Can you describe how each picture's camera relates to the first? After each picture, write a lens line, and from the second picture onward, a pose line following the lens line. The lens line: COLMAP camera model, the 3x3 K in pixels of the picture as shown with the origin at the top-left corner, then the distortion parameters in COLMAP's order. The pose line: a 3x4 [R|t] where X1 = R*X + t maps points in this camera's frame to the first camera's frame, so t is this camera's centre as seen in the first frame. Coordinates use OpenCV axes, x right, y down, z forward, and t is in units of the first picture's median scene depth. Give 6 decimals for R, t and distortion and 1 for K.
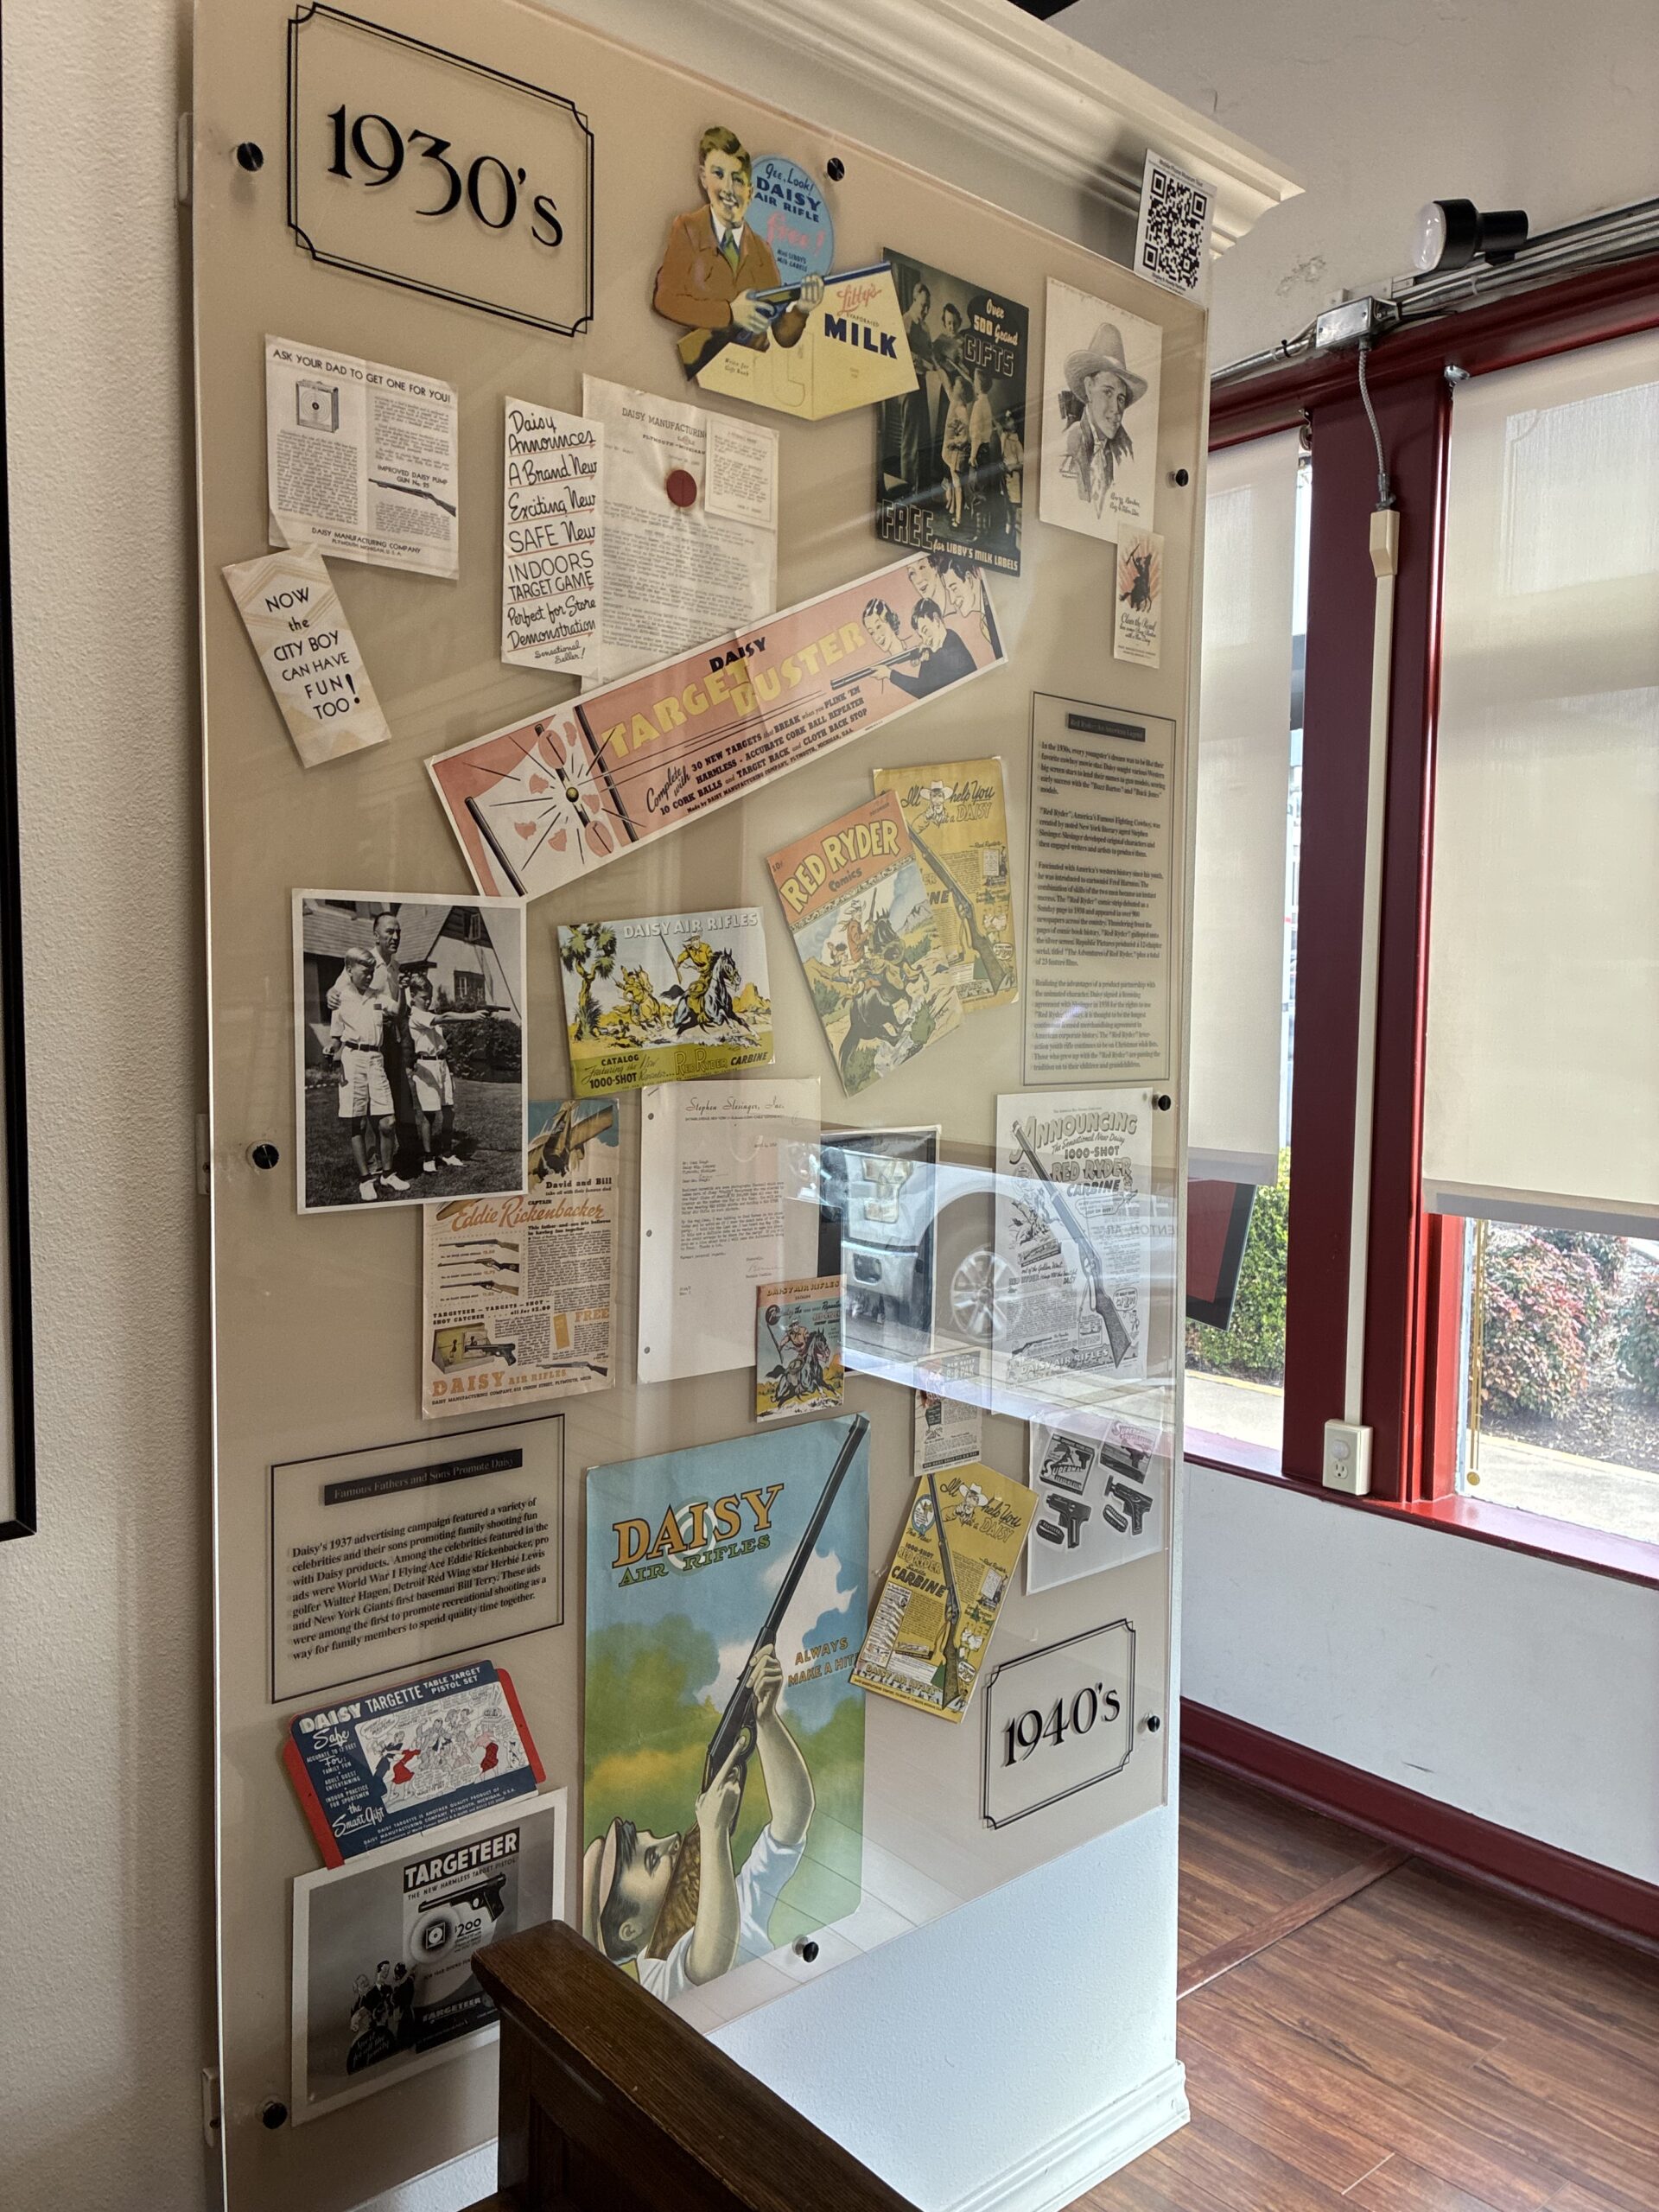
lens RADIAL K [[1679.7, 0, 833.8], [0, 1679.7, 1099.9], [0, 0, 1]] dist [0.015177, 0.001593]
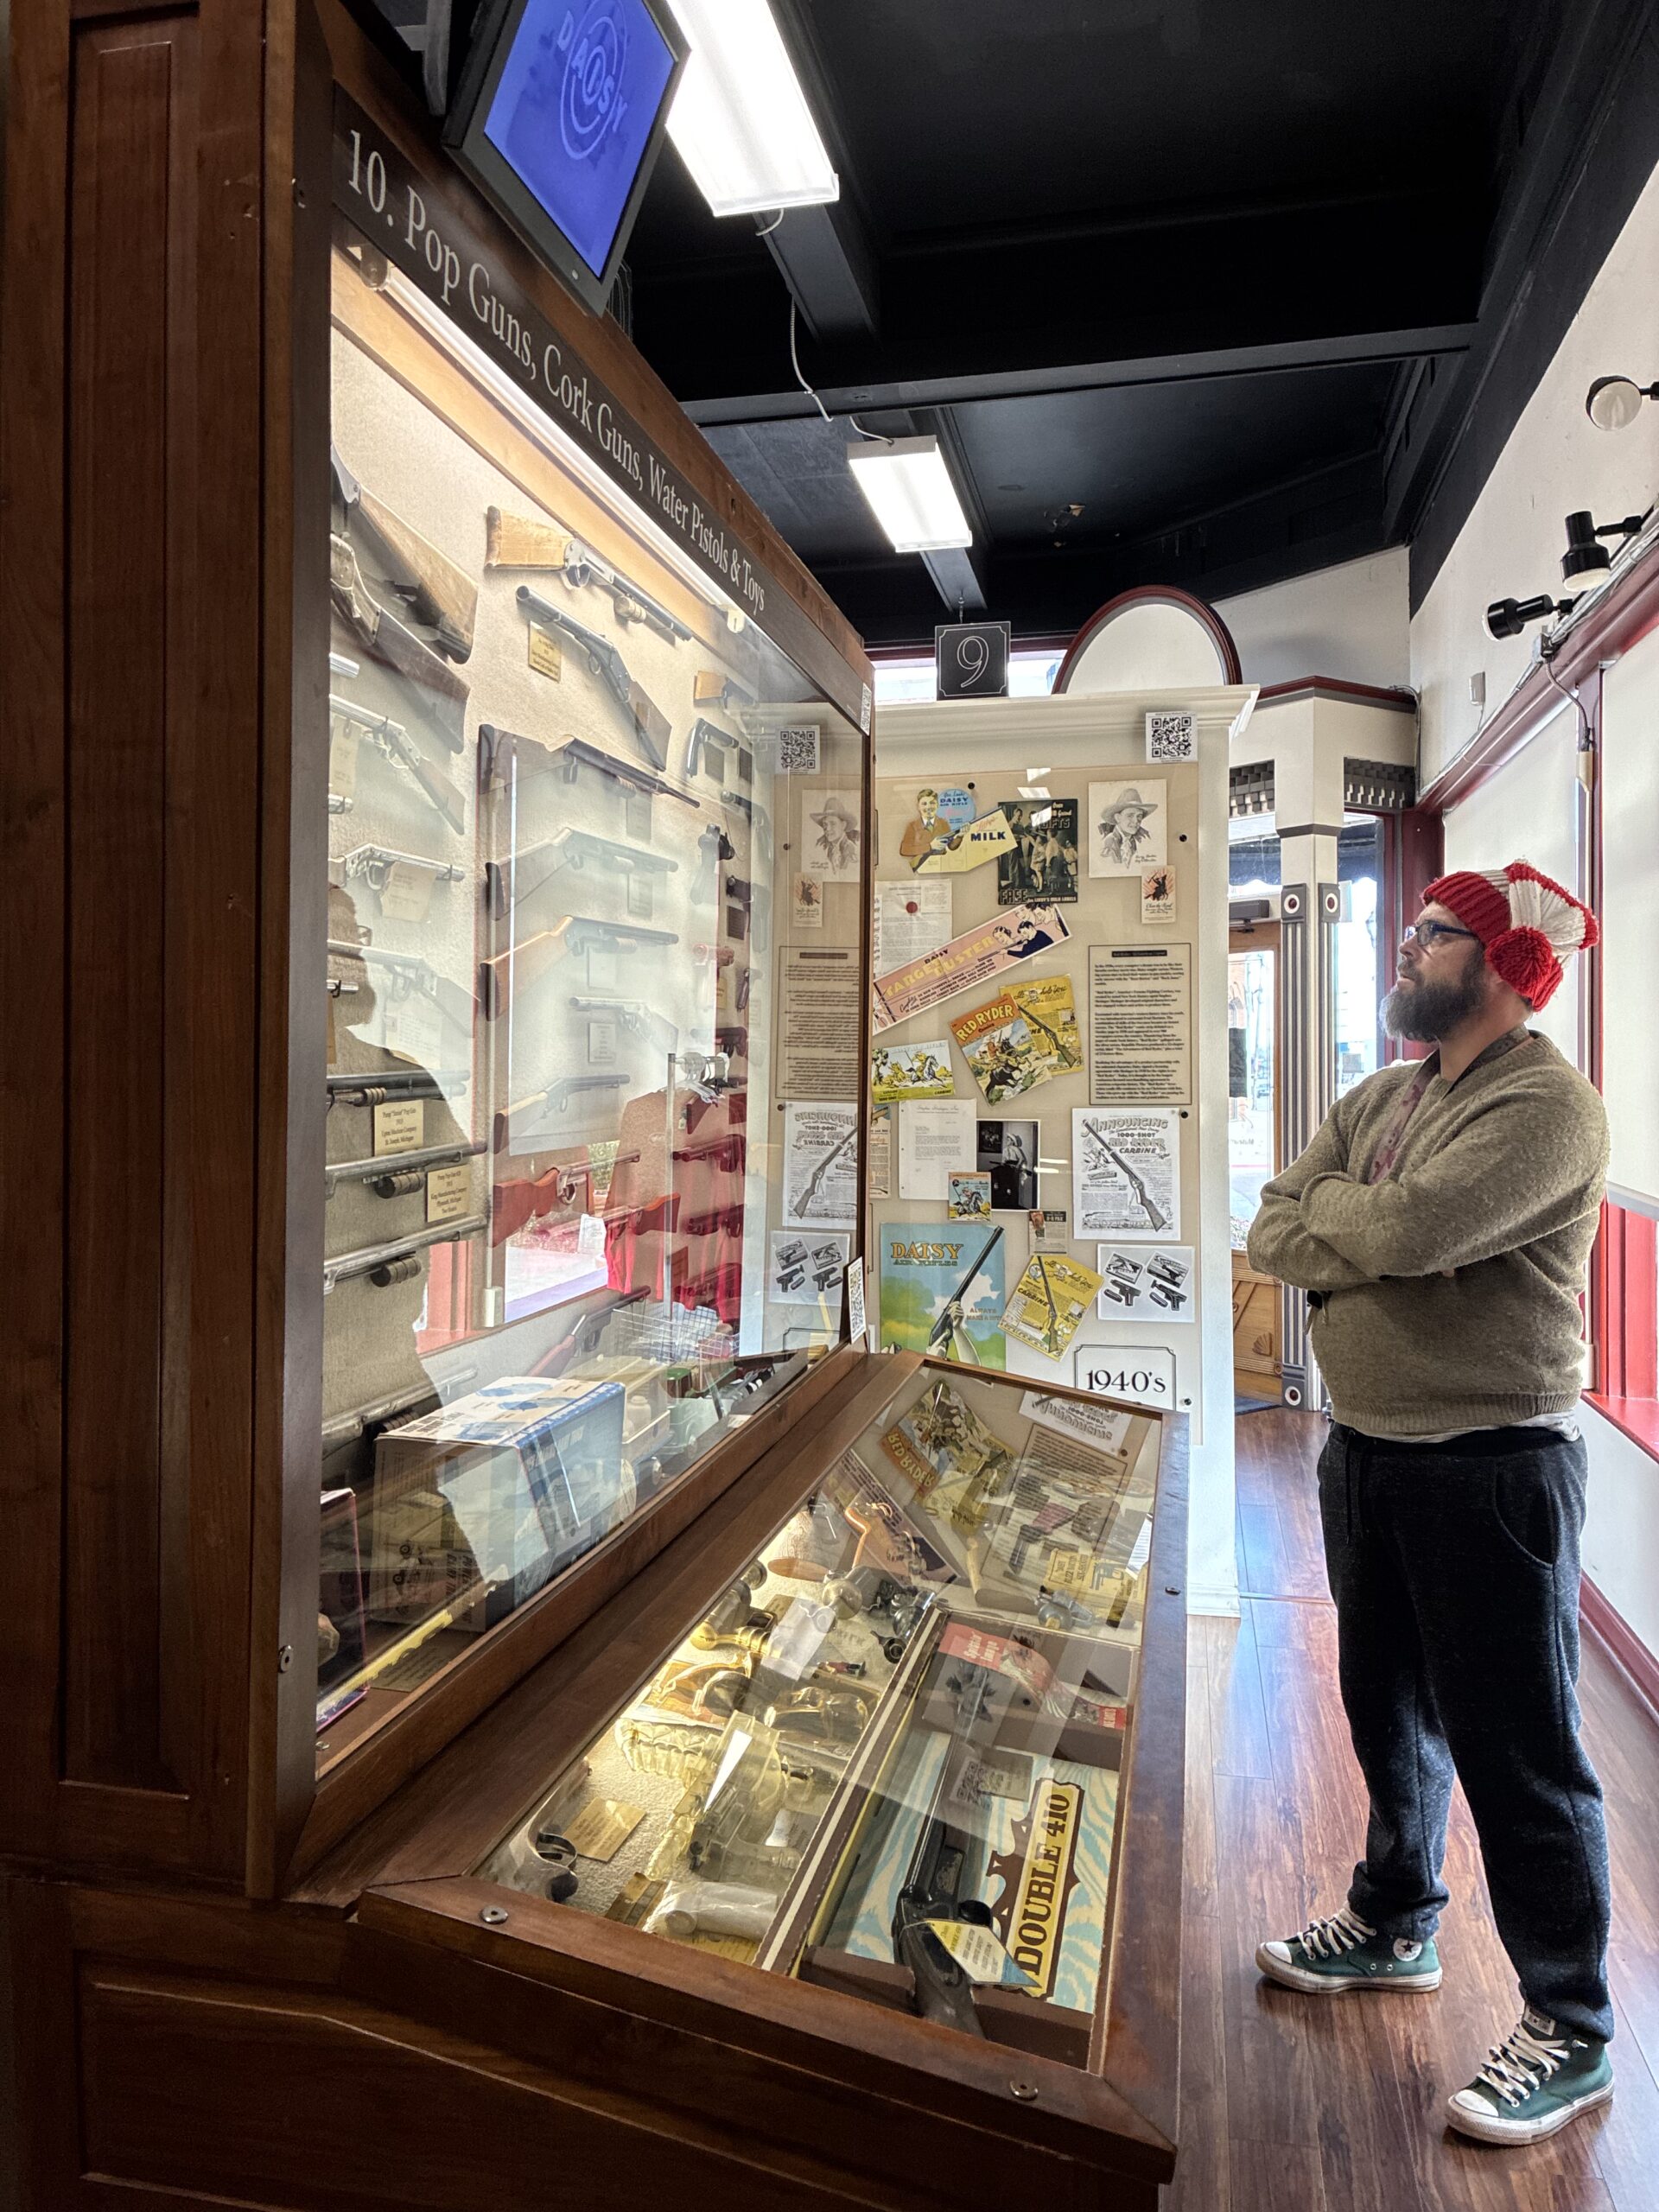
lens RADIAL K [[1679.7, 0, 825.1], [0, 1679.7, 1097.4], [0, 0, 1]] dist [0.015177, 0.001593]
pose [[0.588431, -0.007312, -0.808514, 2.008103], [-0.035667, 0.998751, -0.034991, 0.086175], [0.807760, 0.049427, 0.587435, -0.803883]]
